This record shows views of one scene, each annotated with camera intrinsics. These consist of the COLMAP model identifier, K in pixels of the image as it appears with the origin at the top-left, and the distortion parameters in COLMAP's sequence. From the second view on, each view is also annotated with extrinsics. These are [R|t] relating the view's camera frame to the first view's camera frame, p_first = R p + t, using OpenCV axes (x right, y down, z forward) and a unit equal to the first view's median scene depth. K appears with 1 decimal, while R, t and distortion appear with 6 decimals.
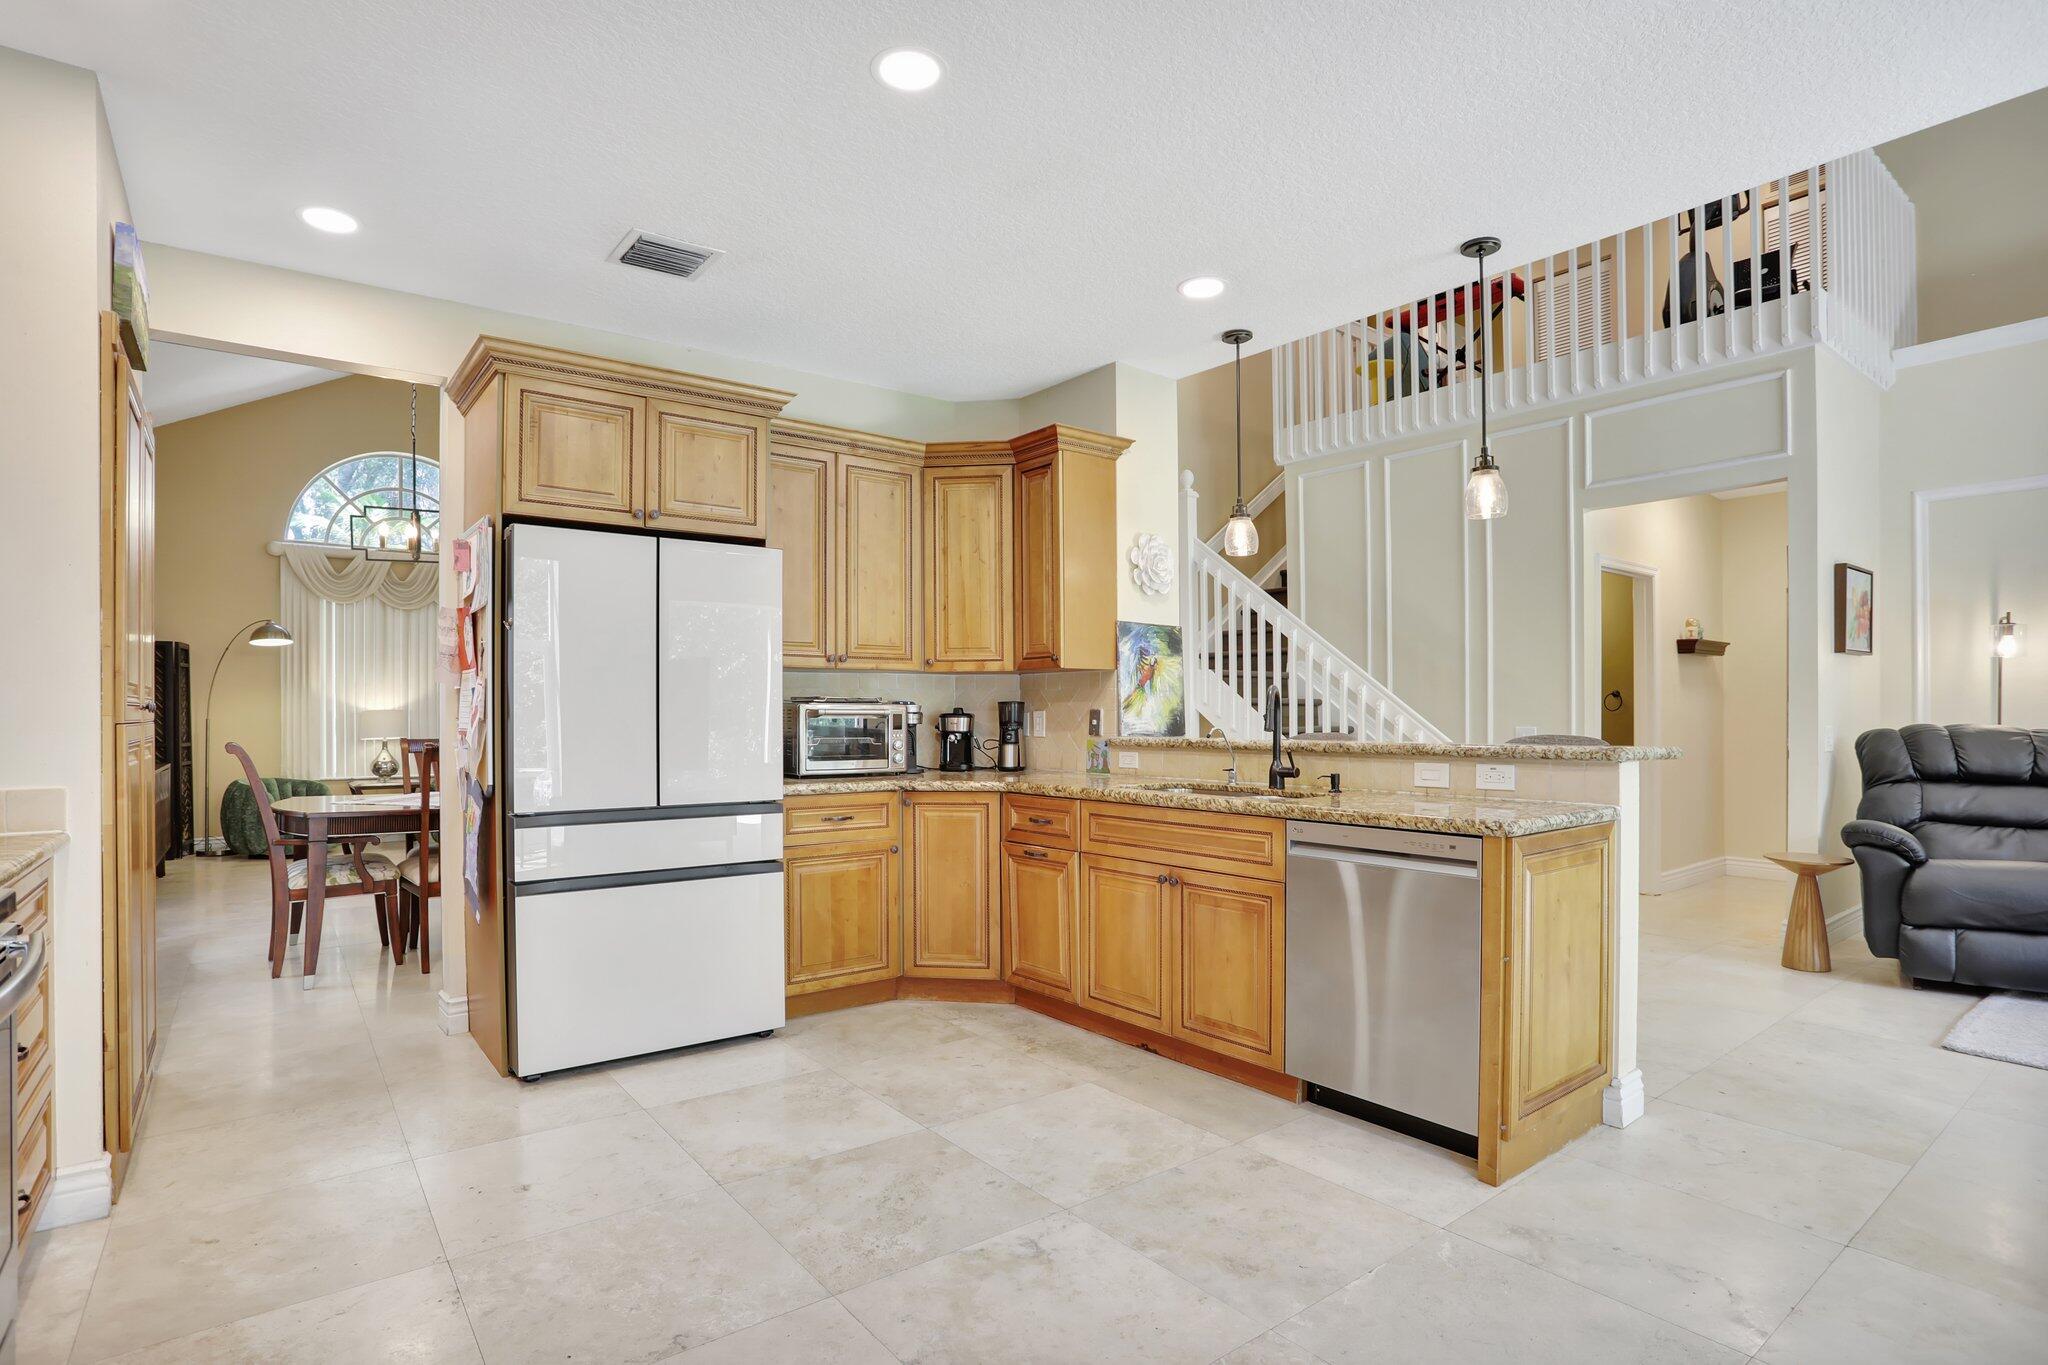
lens RADIAL K [[1032.8, 0, 1020.9], [0, 1032.8, 708.9], [0, 0, 1]] dist [-0.072006, 0.030984]
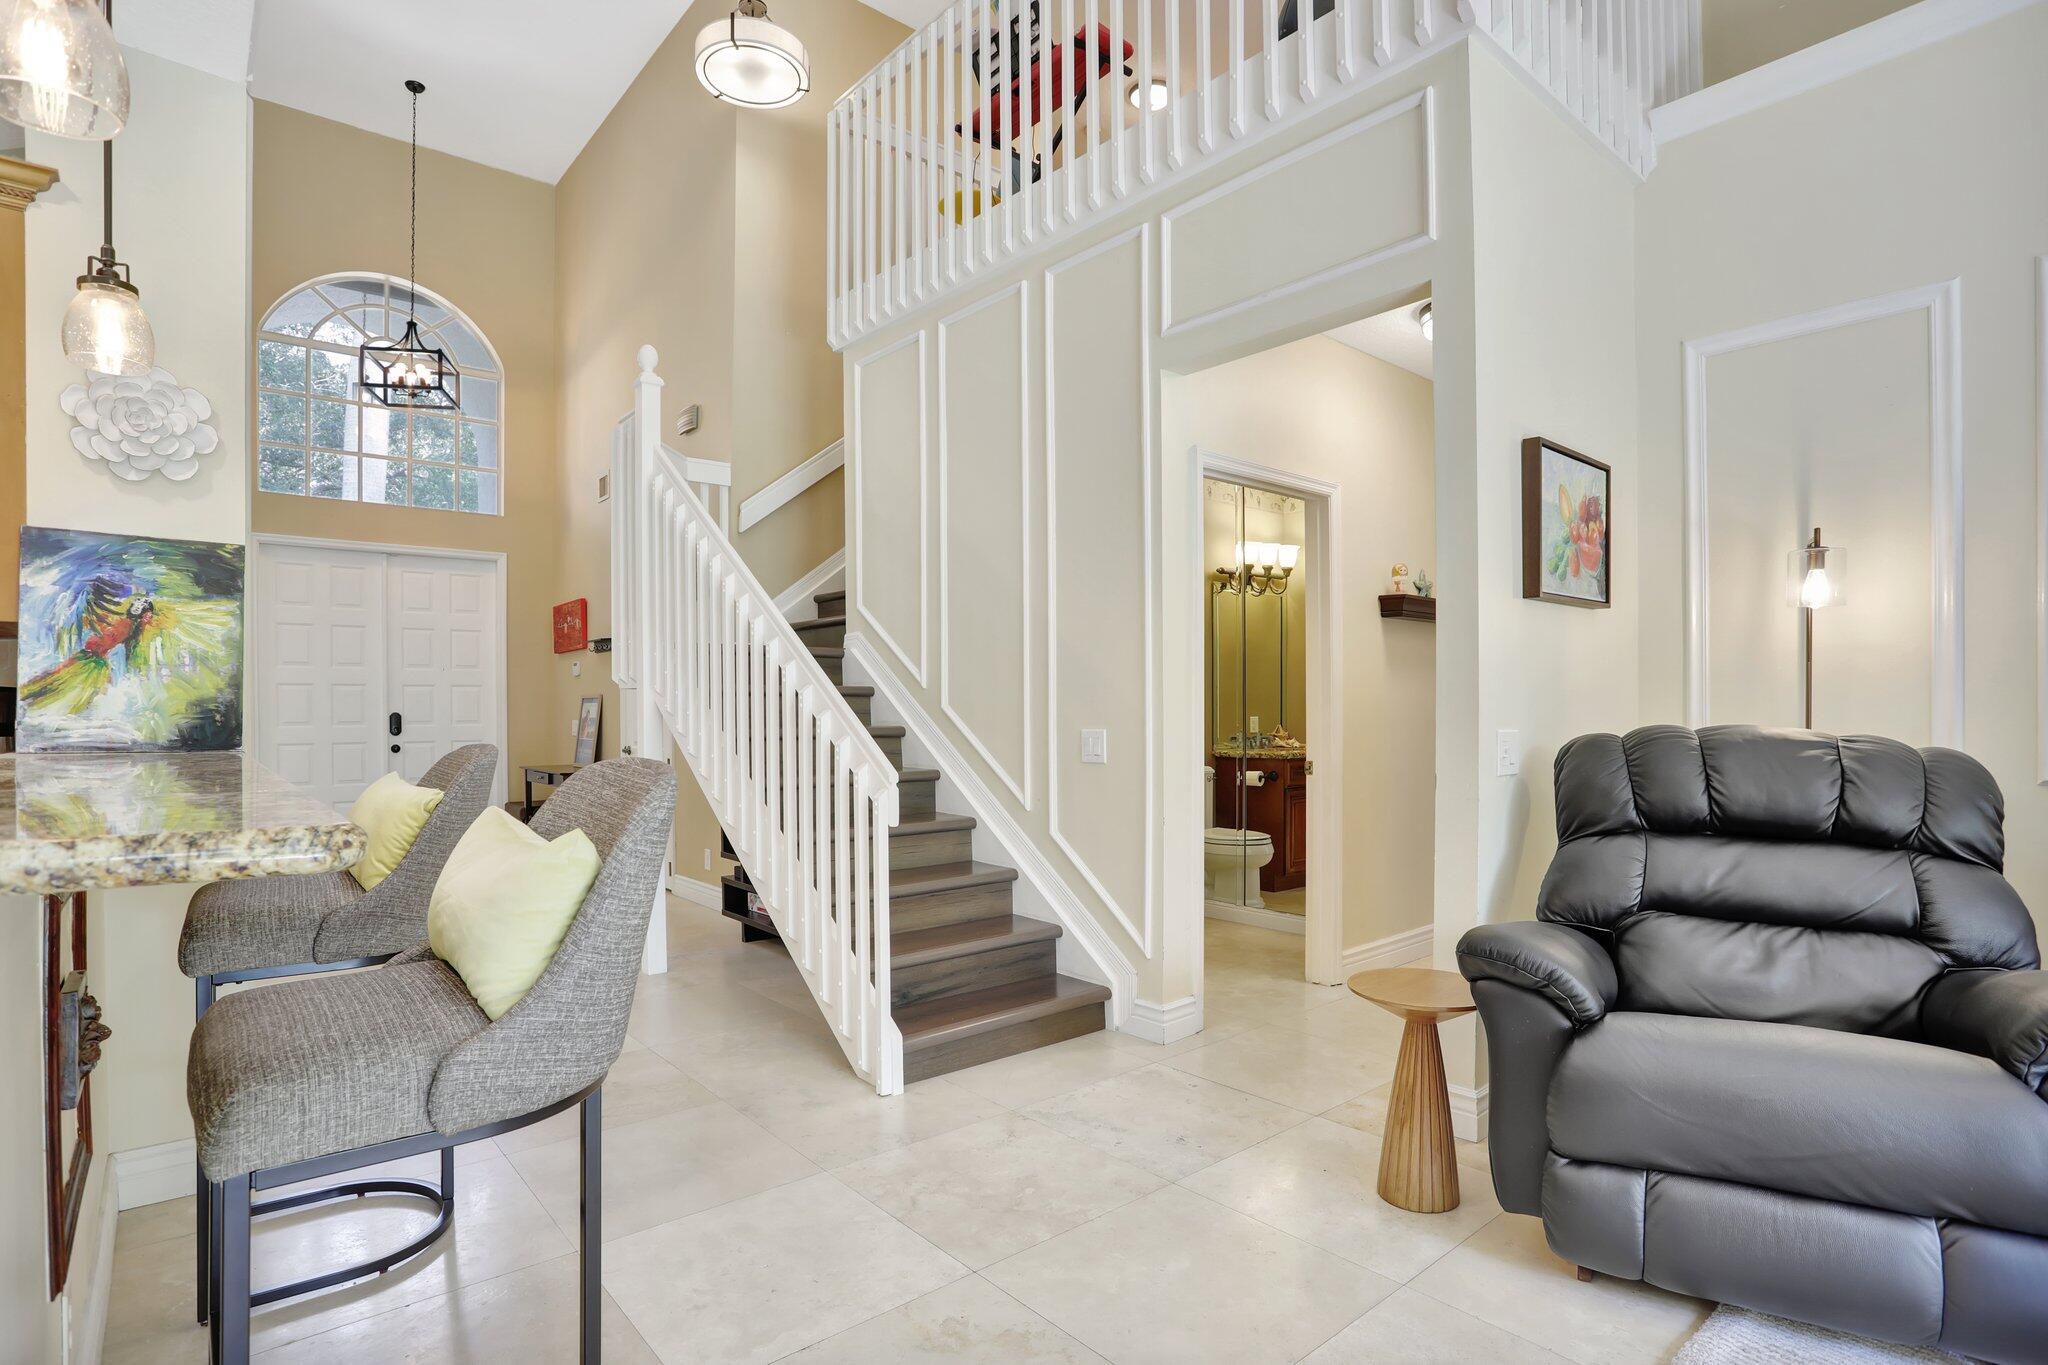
lens RADIAL K [[1032.8, 0, 1020.9], [0, 1032.8, 708.9], [0, 0, 1]] dist [-0.072006, 0.030984]
pose [[0.999009, -0.001535, 0.044487, 0.578049], [0.001288, 0.999984, 0.005575, 0.002781], [-0.044495, -0.005512, 0.998994, 0.502357]]
